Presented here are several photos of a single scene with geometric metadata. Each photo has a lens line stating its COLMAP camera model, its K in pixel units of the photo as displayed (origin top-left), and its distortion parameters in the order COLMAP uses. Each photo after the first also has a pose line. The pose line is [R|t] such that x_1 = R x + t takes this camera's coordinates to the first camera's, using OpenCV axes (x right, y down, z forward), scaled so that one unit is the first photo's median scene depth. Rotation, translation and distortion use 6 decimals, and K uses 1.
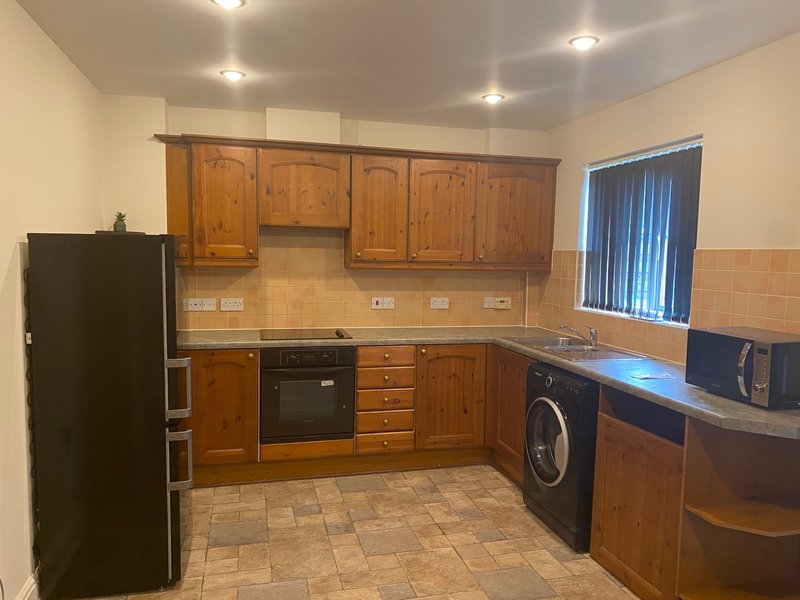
lens RADIAL K [[545.1, 0, 400.0], [0, 545.1, 300.0], [0, 0, 1]] dist [-0.002081, -0.003571]
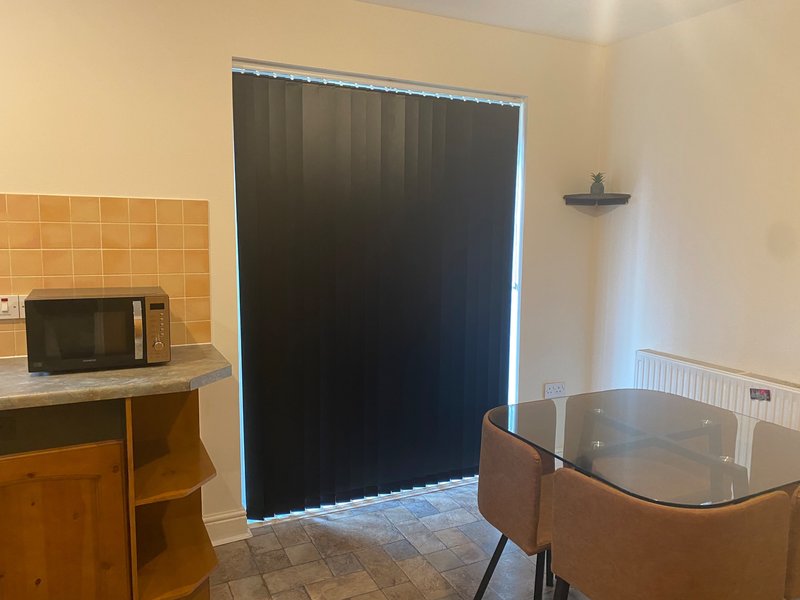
lens RADIAL K [[628.3, 0, 400.0], [0, 628.3, 300.0], [0, 0, 1]] dist [0.001292, -0.000615]
pose [[-0.227198, -0.131261, 0.964962, -0.237581], [0.048827, 0.988093, 0.145903, -0.027893], [-0.972624, 0.080265, -0.218084, 0.396386]]
